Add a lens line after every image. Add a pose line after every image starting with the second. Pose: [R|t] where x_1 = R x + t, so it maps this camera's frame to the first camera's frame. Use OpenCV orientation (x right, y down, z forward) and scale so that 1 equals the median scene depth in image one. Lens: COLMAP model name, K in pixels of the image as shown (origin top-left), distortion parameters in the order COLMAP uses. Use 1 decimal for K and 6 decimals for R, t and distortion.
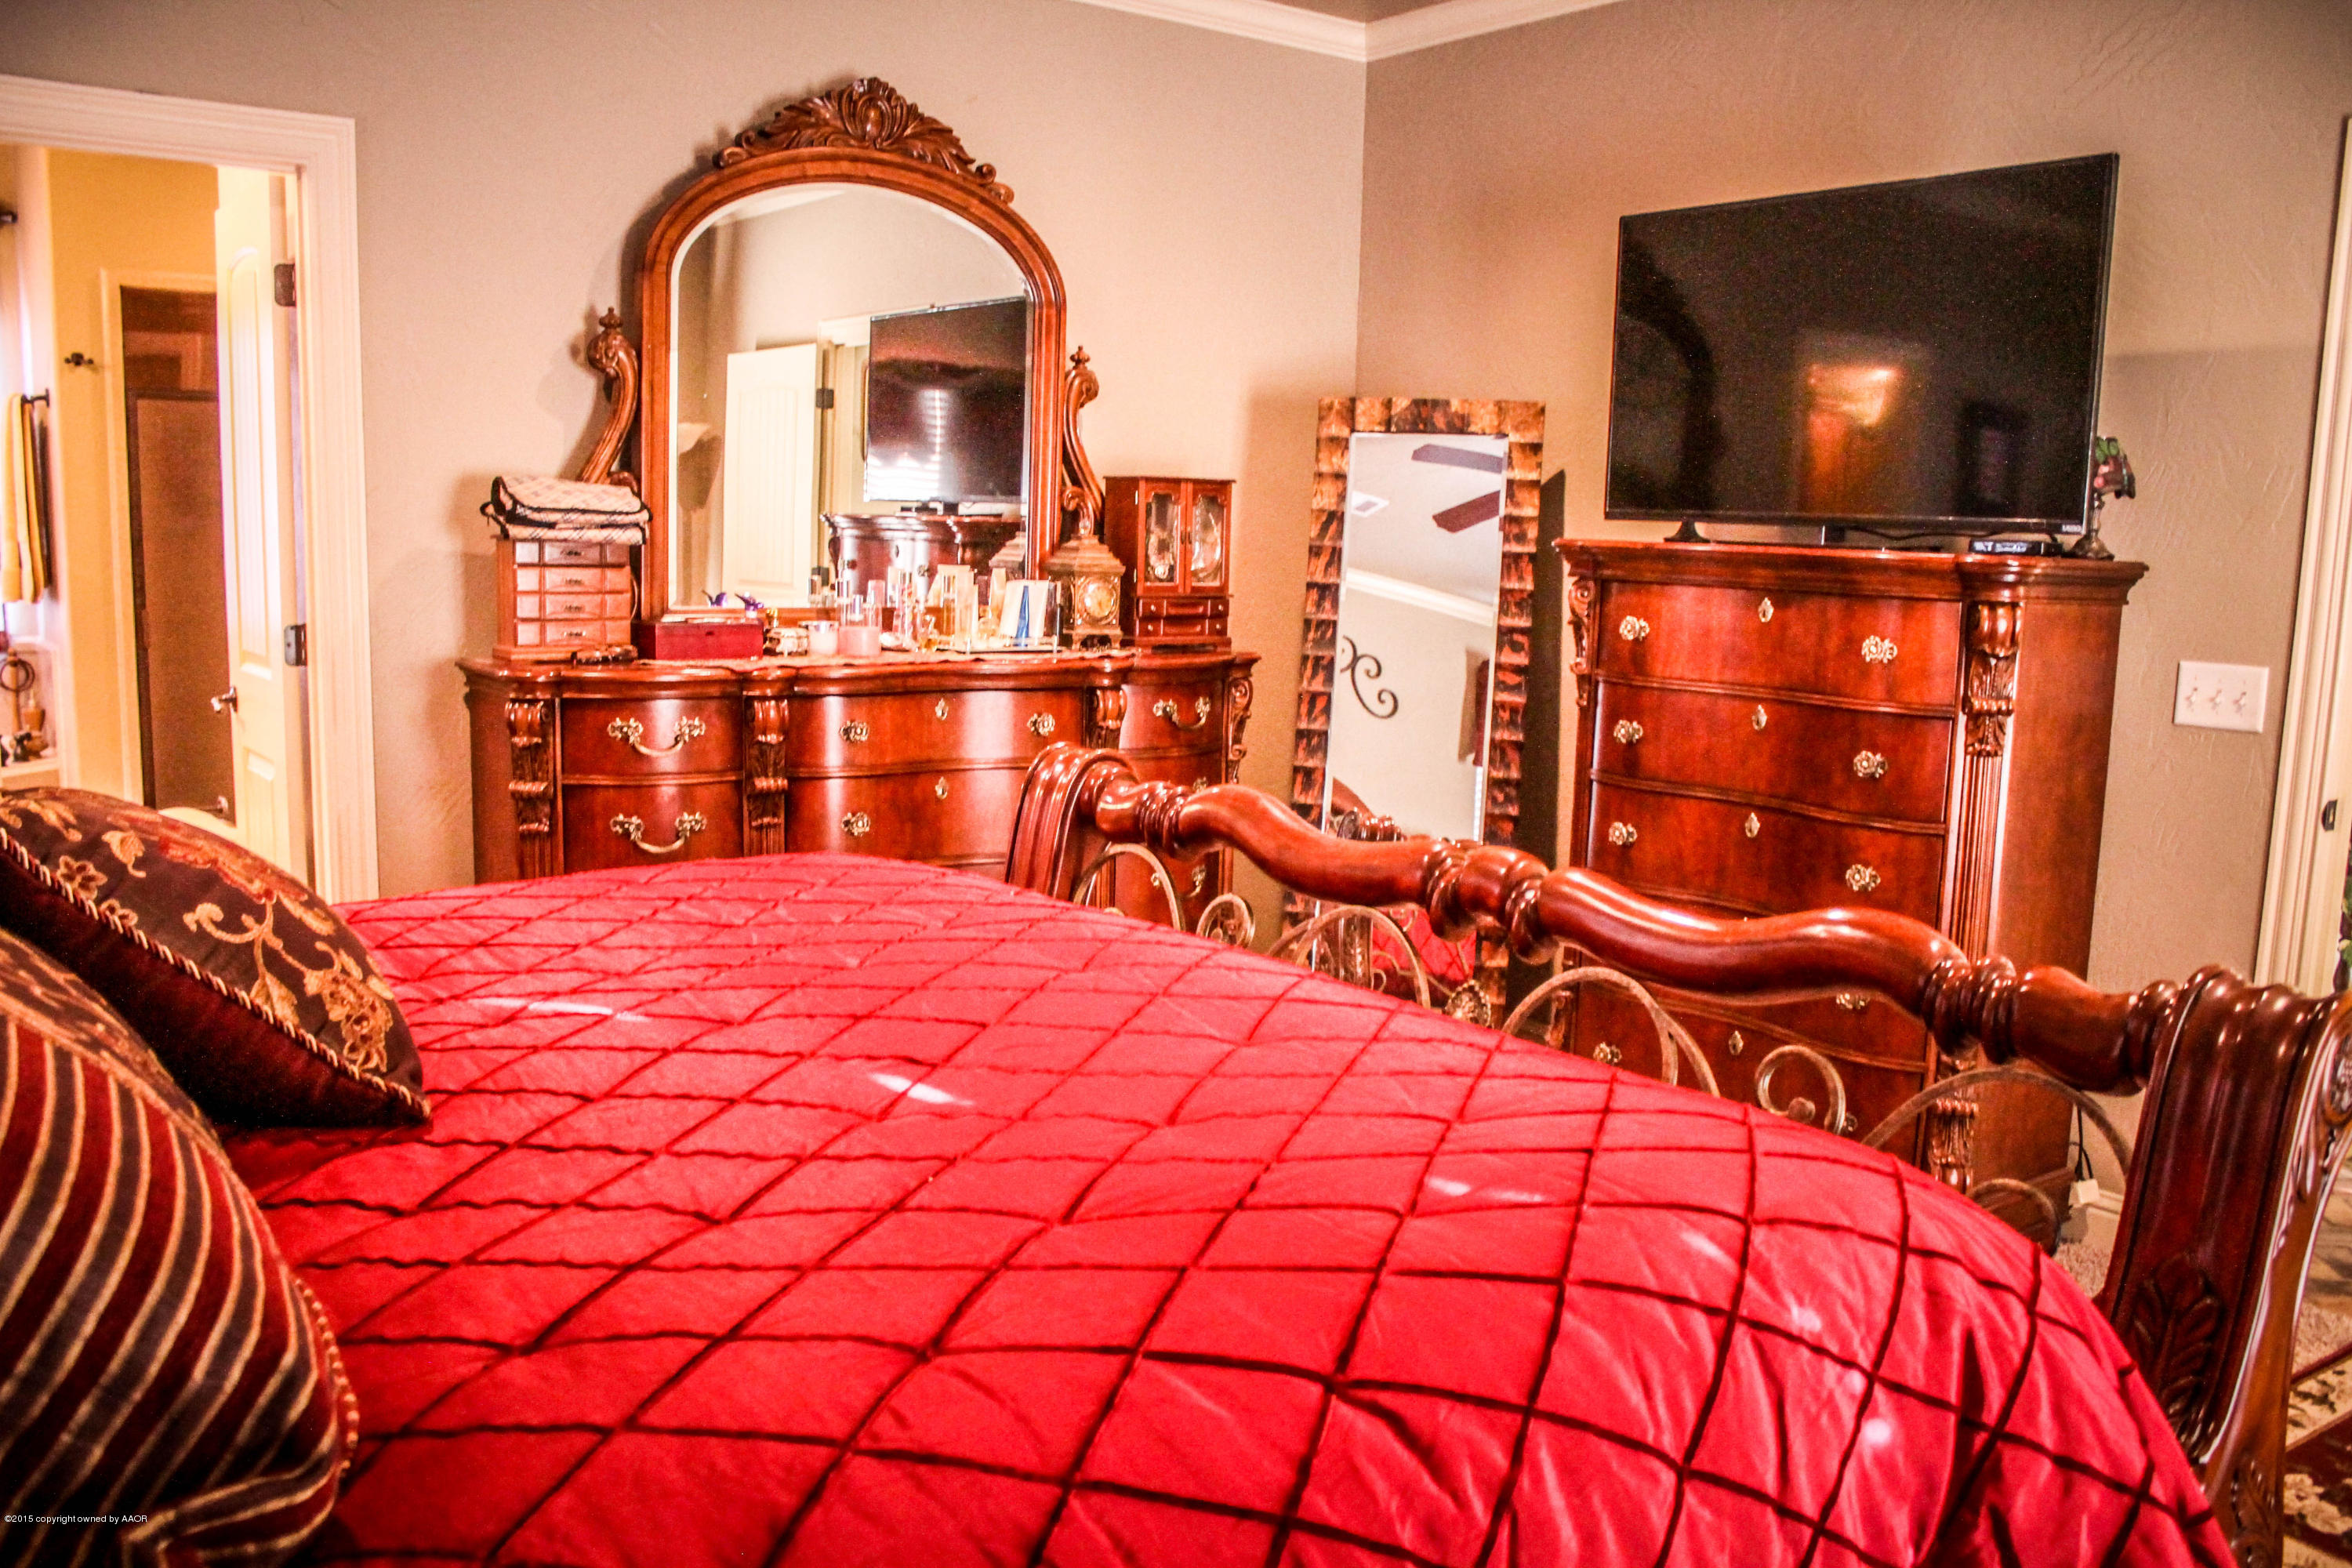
lens RADIAL K [[1952.1, 0, 1182.8], [0, 1952.1, 785.2], [0, 0, 1]] dist [-0.154586, 0.123819]
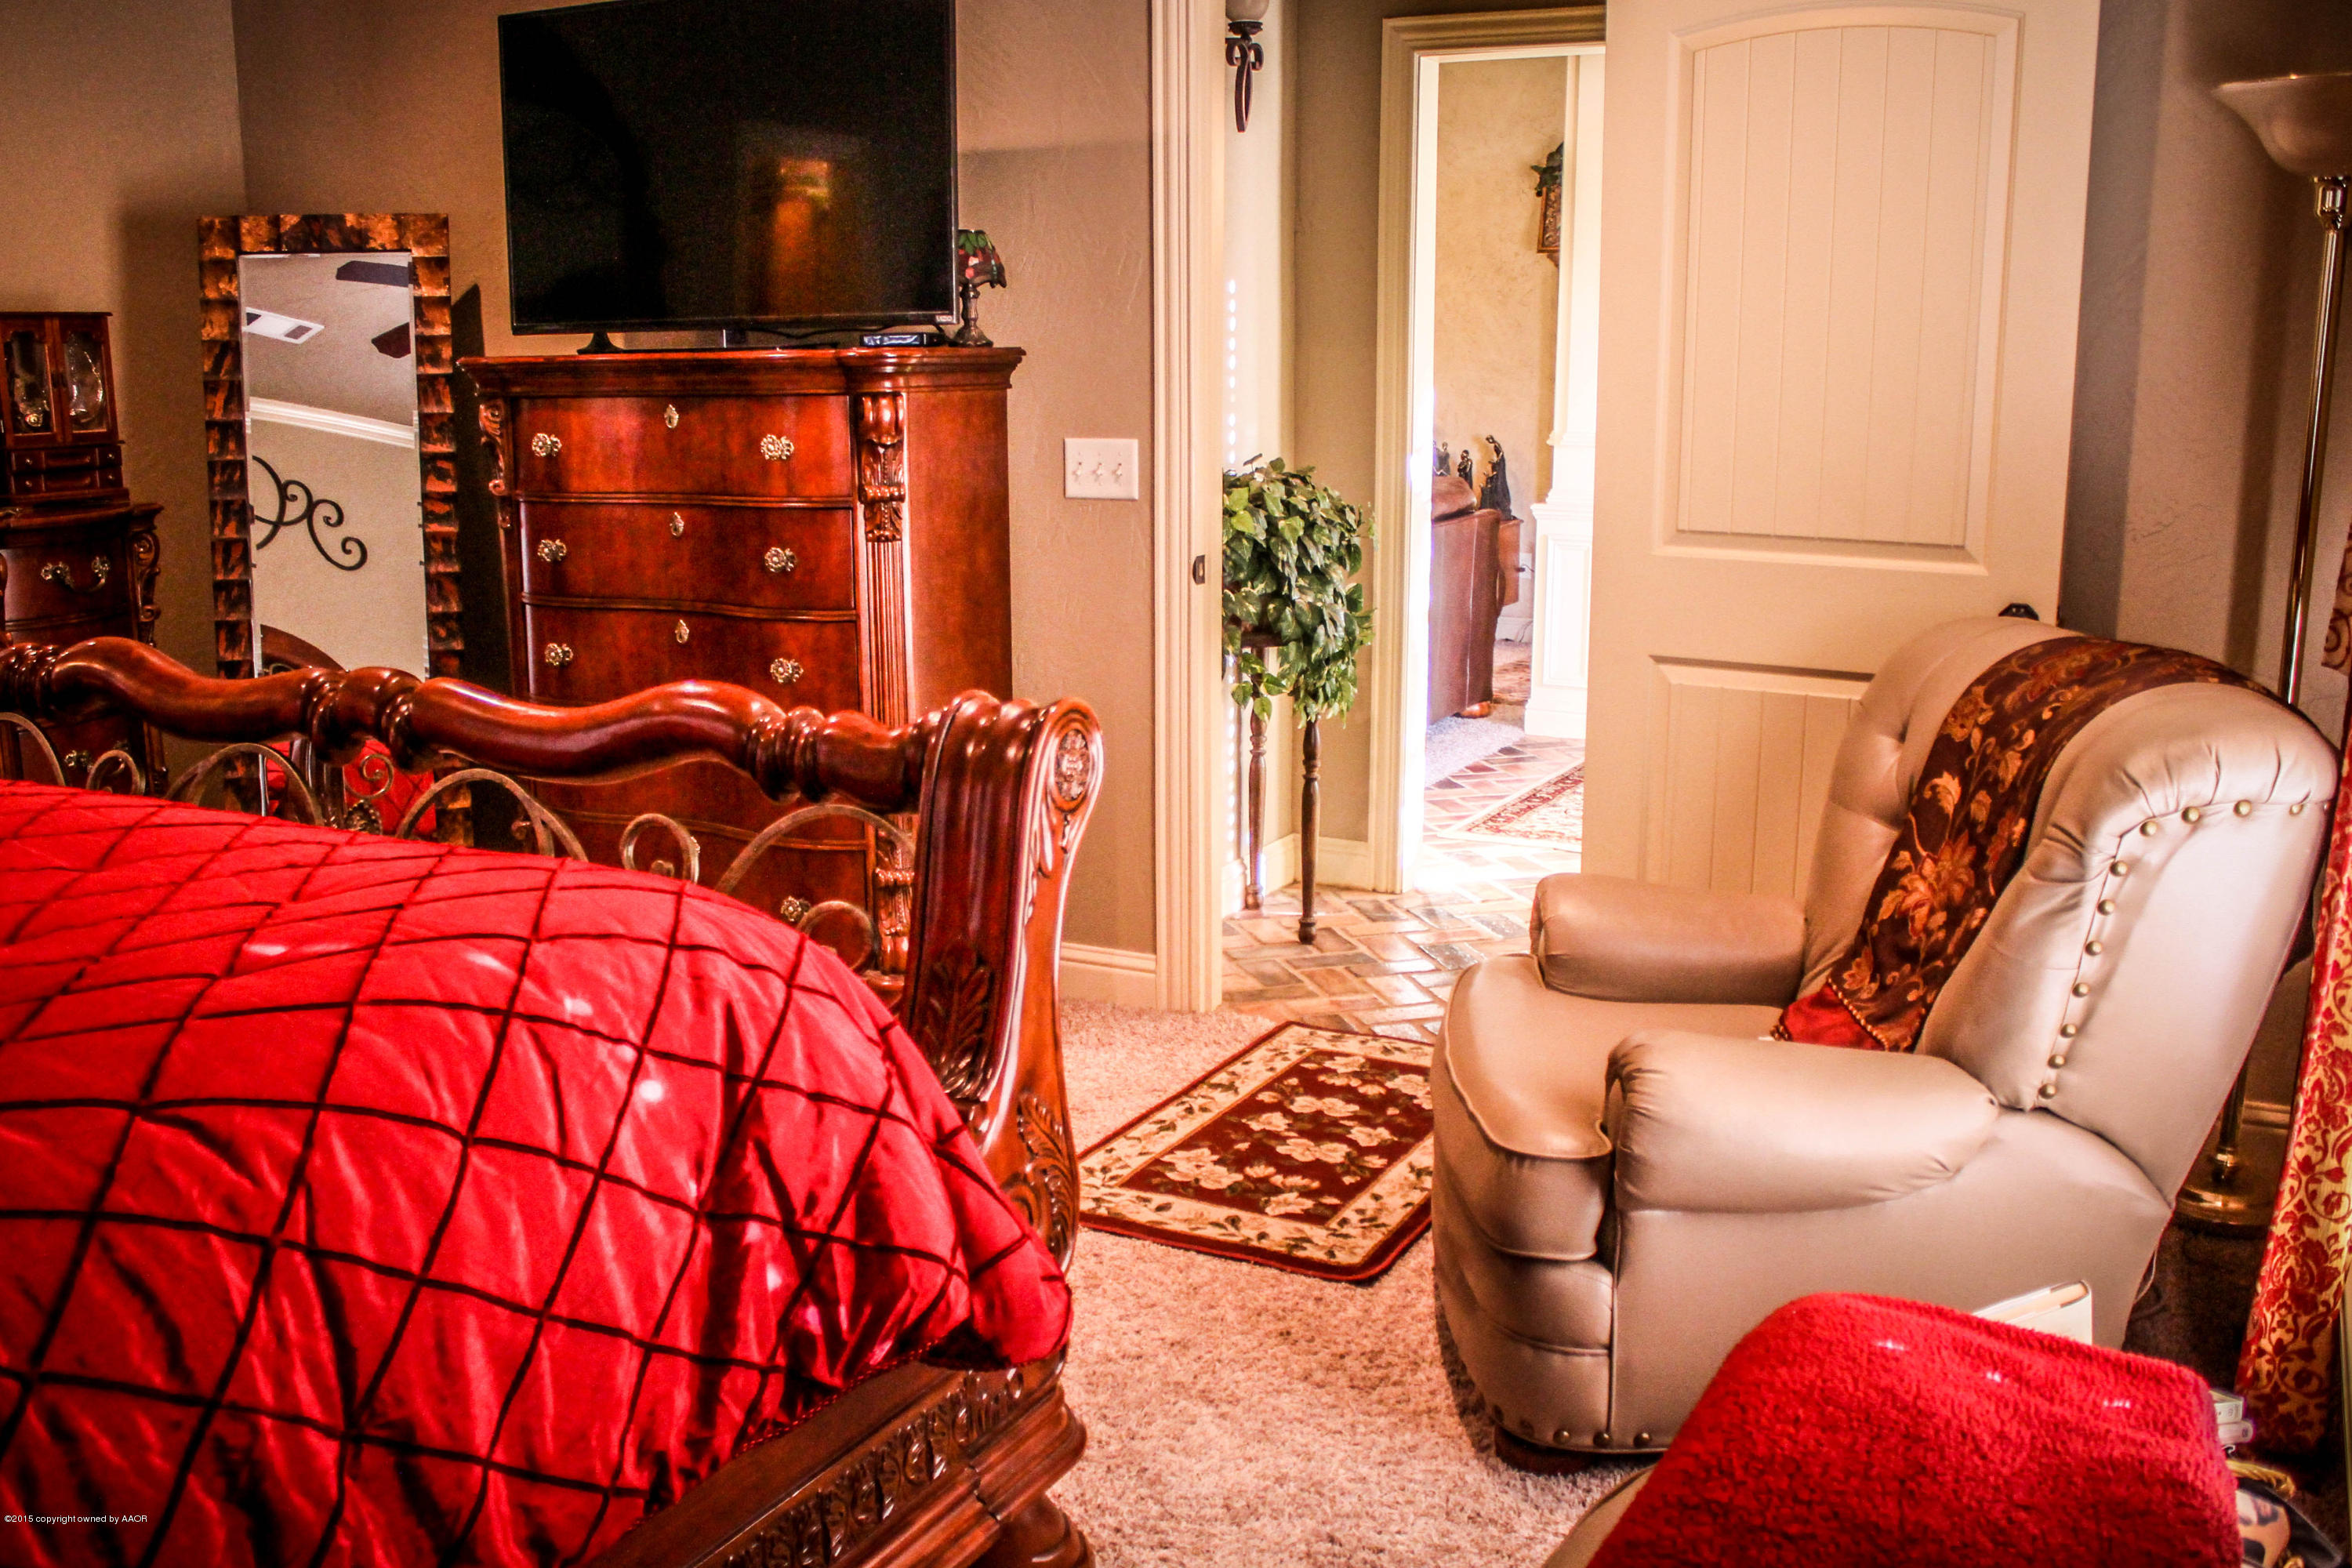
lens RADIAL K [[2198.3, 0, 1171.5], [0, 2198.3, 797.8], [0, 0, 1]] dist [-0.091763, 0.000000]
pose [[0.904284, -0.123848, 0.408572, 0.058358], [0.092646, 0.991120, 0.095381, 0.026055], [-0.416757, -0.048399, 0.907728, -0.182011]]
